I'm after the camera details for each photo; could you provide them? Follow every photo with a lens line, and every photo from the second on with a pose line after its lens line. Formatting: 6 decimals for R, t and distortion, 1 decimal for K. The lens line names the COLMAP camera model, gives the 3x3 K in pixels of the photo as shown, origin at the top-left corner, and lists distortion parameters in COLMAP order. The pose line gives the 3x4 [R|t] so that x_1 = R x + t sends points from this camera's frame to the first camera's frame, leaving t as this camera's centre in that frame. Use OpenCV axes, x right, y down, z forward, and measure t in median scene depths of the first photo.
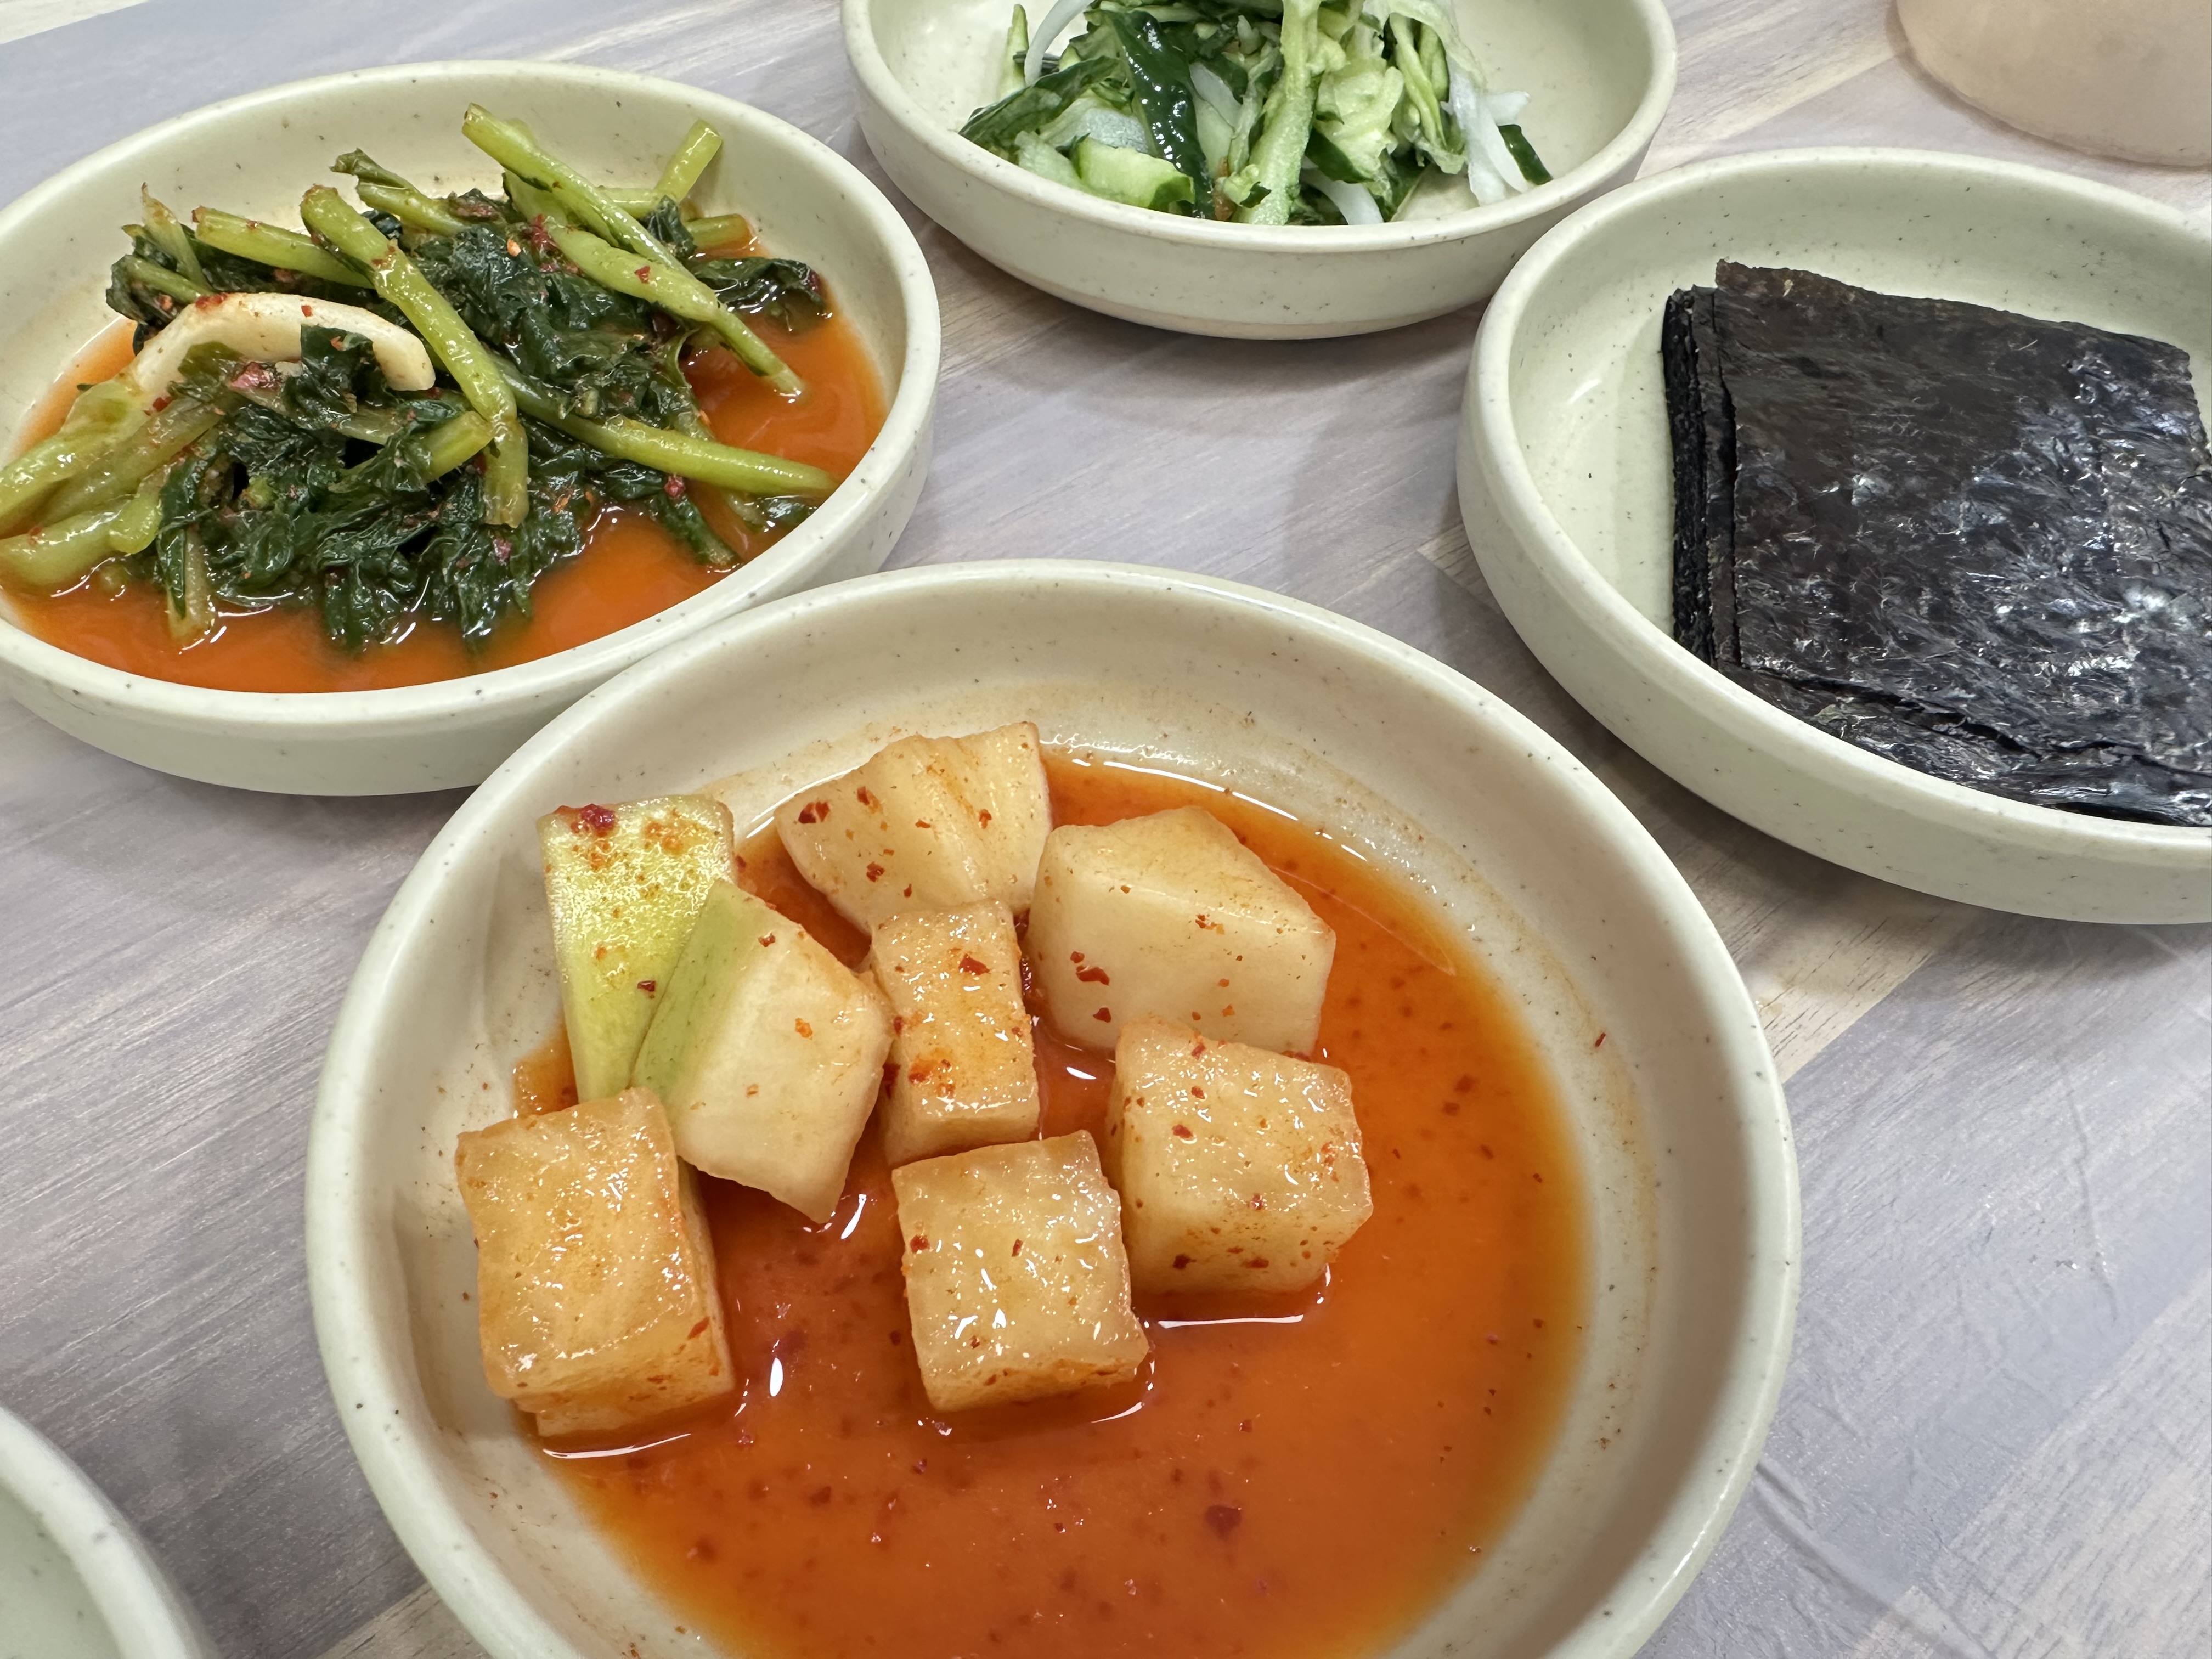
lens RADIAL K [[1558.4, 0, 1082.0], [0, 1558.4, 874.2], [0, 0, 1]] dist [-0.010666, 0.008376]
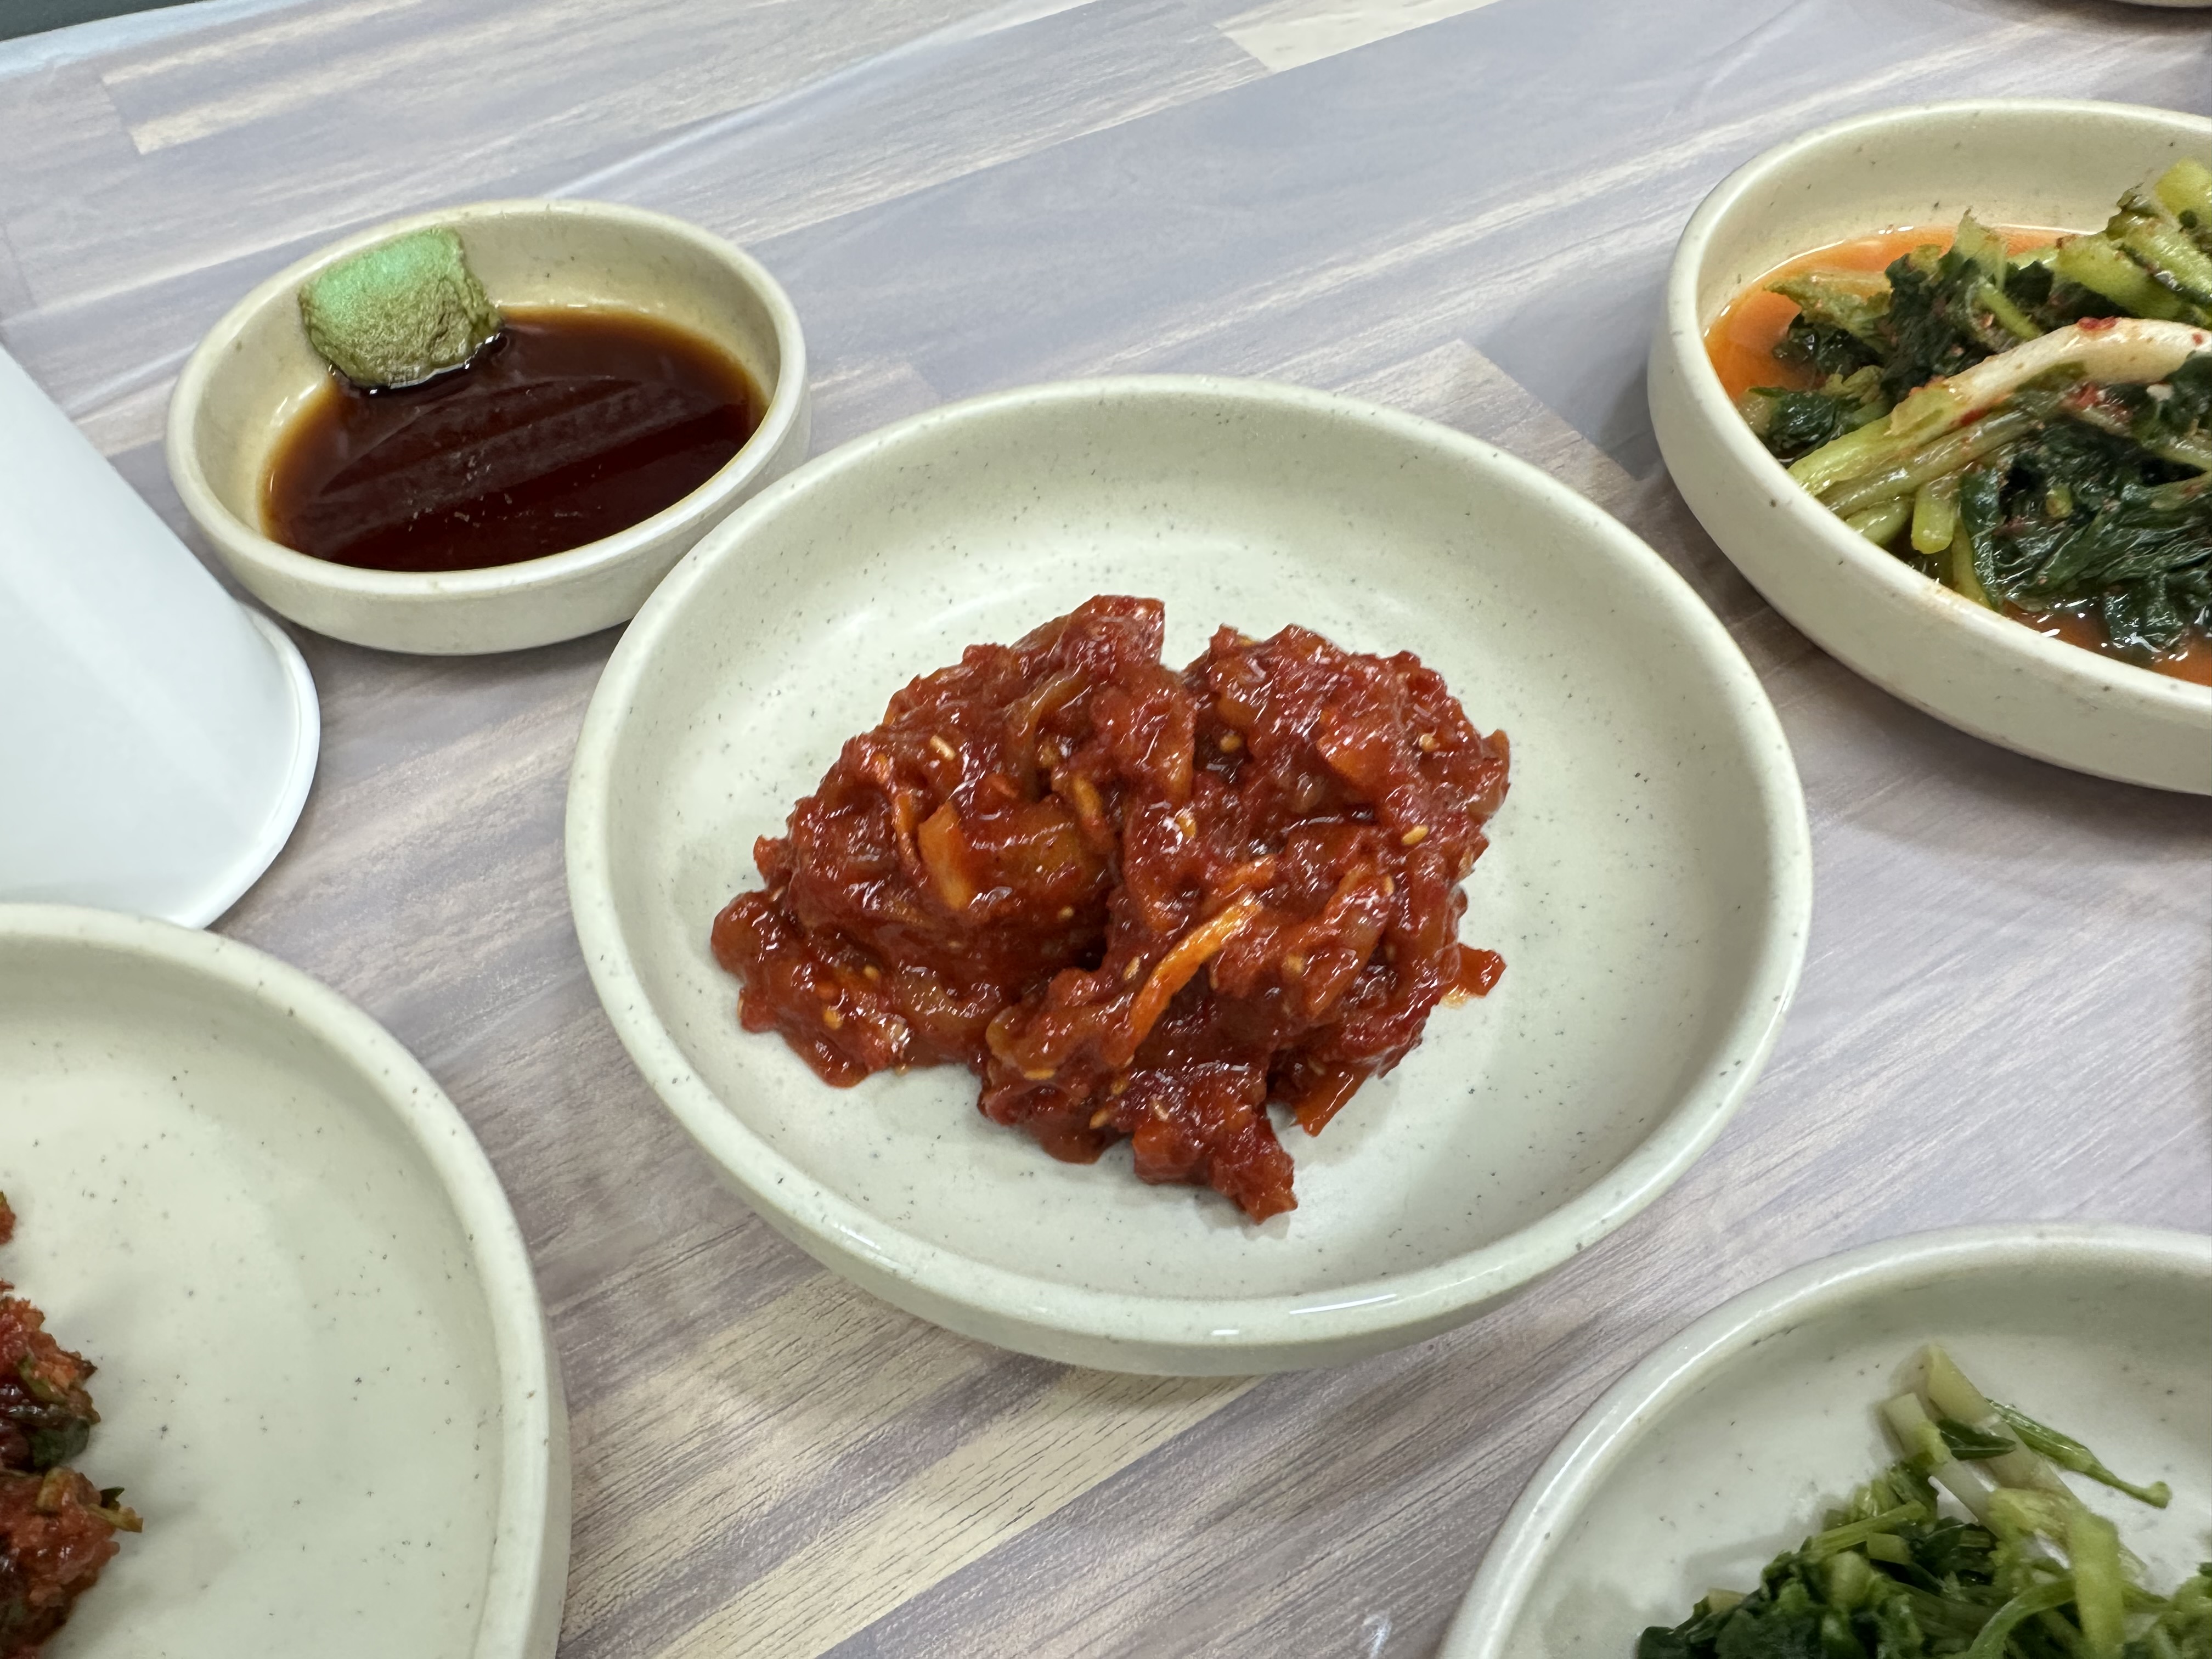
lens RADIAL K [[1558.4, 0, 1113.5], [0, 1558.4, 834.2], [0, 0, 1]] dist [-0.010666, 0.008376]
pose [[0.992403, 0.081380, -0.092266, -1.039591], [-0.083308, 0.996375, -0.017233, 0.048644], [0.090529, 0.024789, 0.995585, -0.102107]]
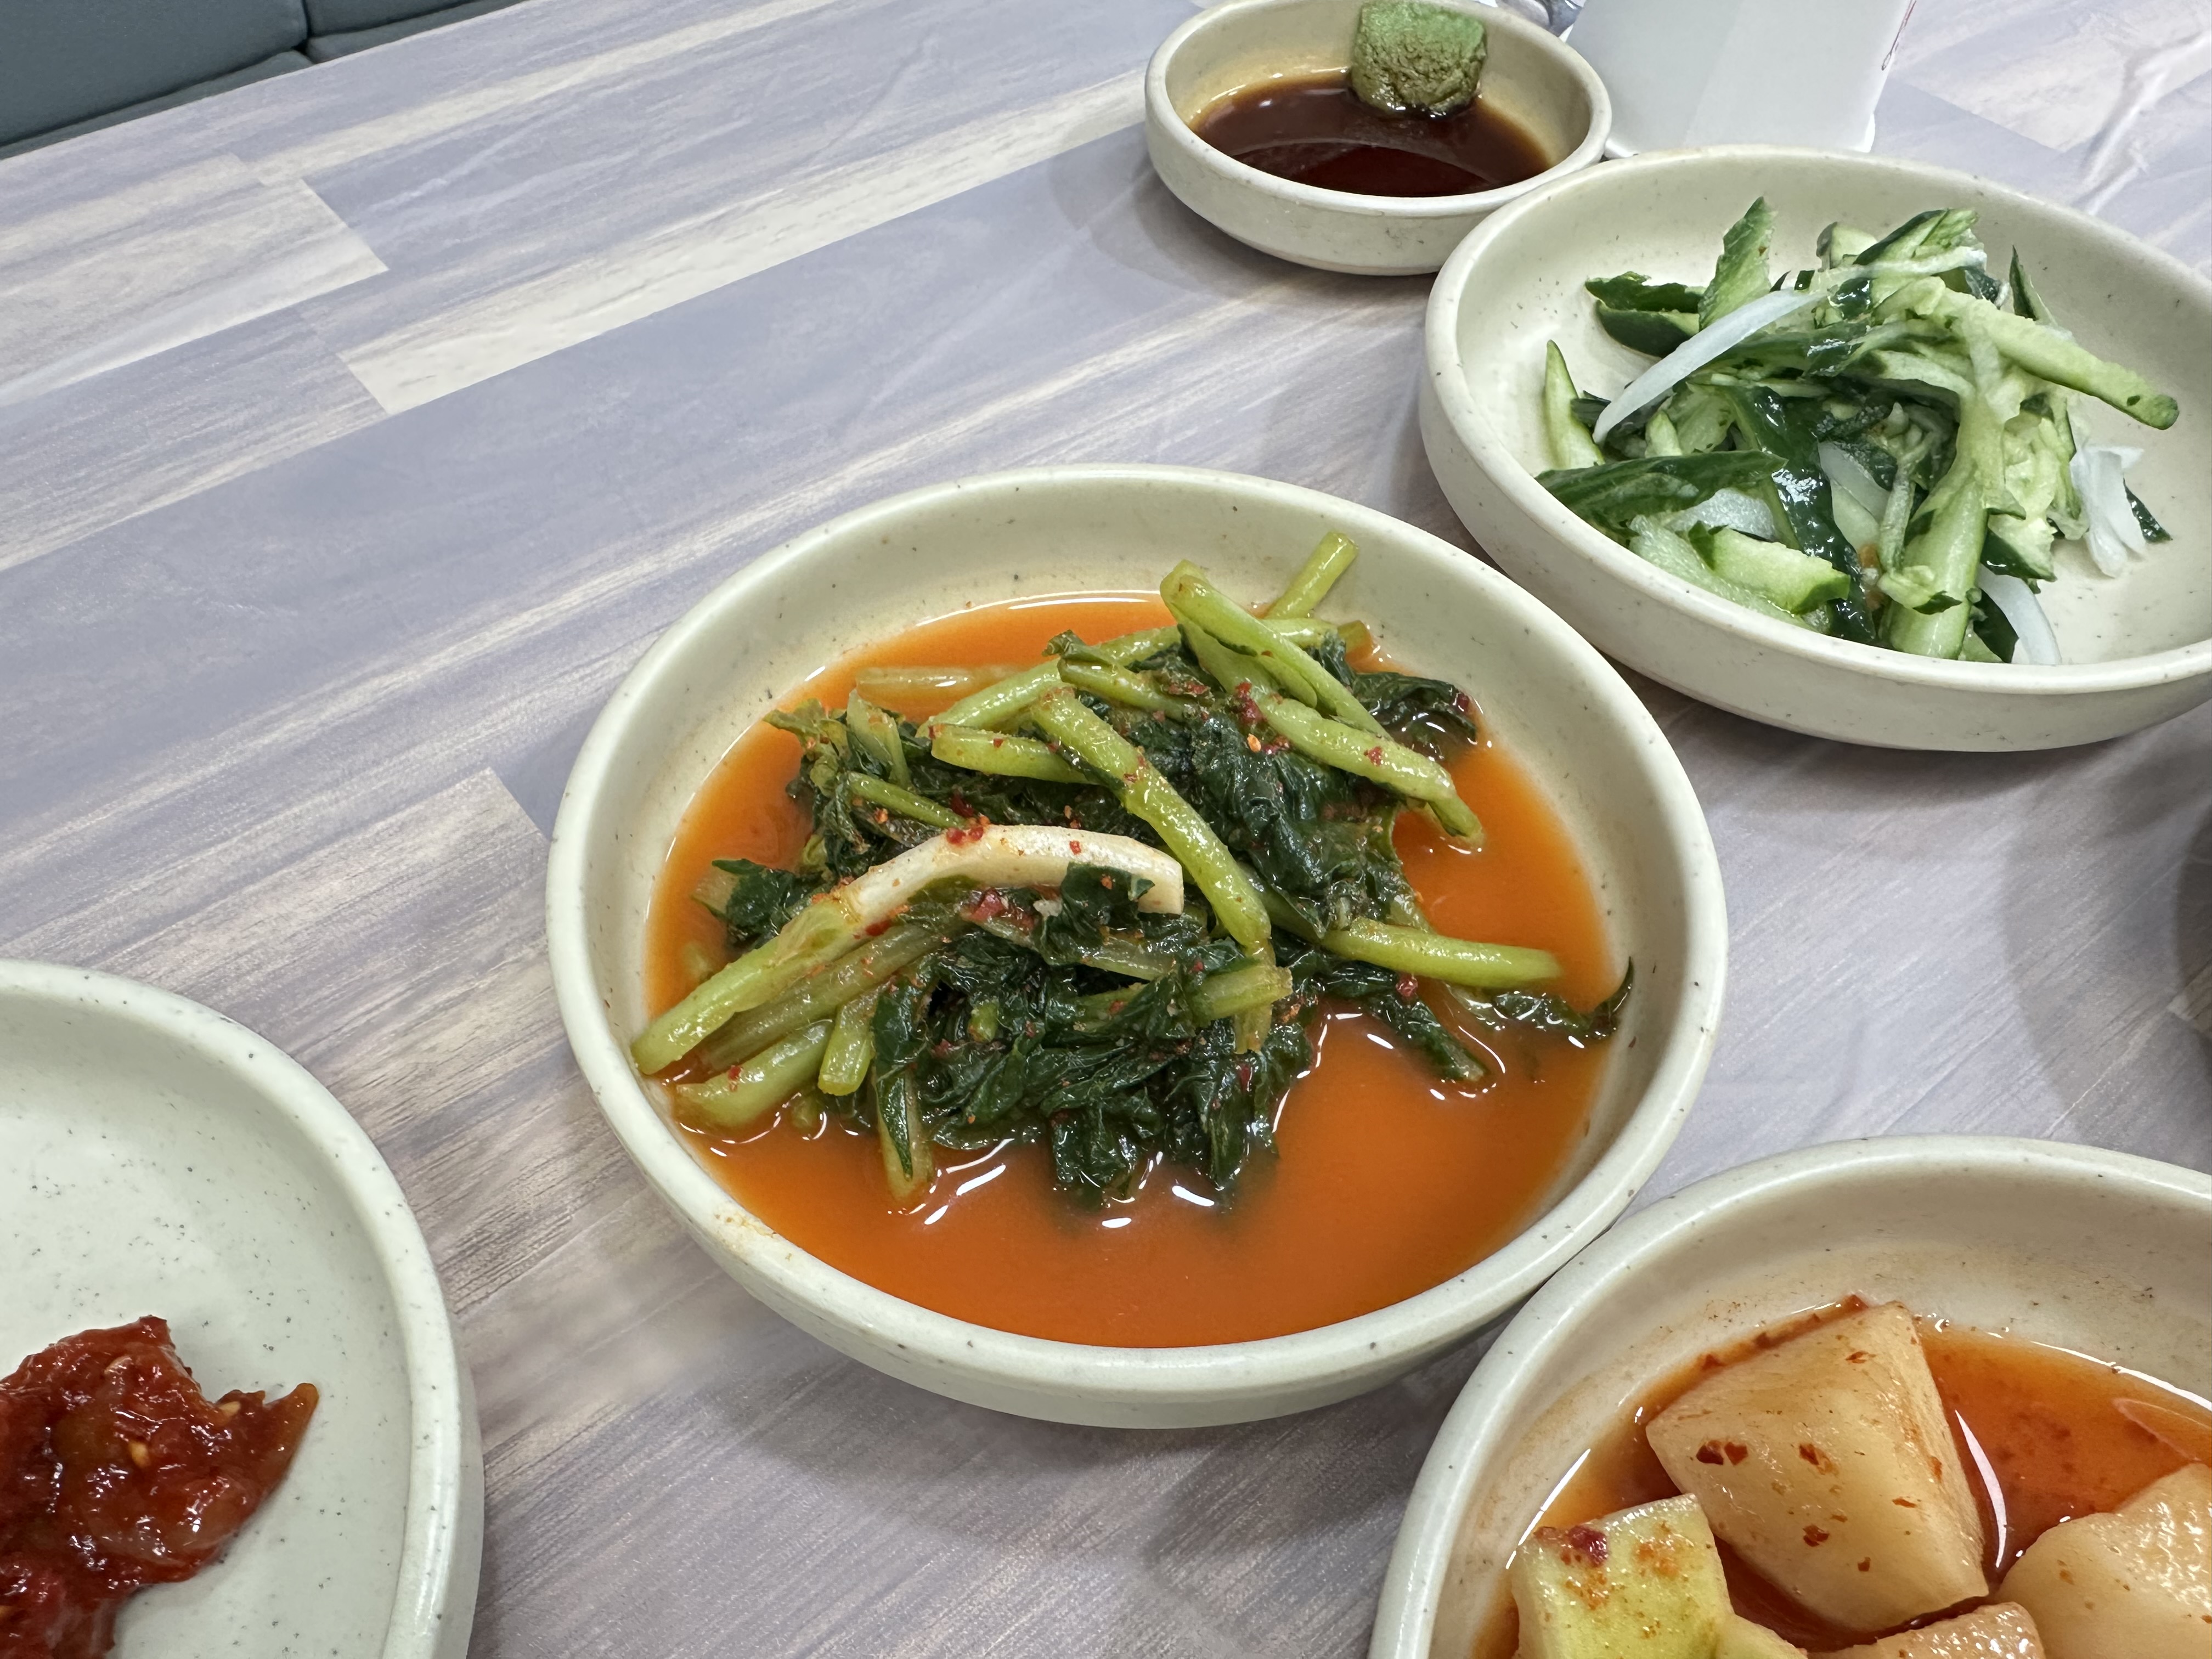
lens RADIAL K [[1558.4, 0, 1094.1], [0, 1558.4, 829.6], [0, 0, 1]] dist [-0.010666, 0.008376]
pose [[0.999903, -0.012607, -0.005870, -0.454520], [0.012246, 0.998245, -0.057942, -0.302070], [0.006590, 0.057864, 0.998303, 0.100196]]
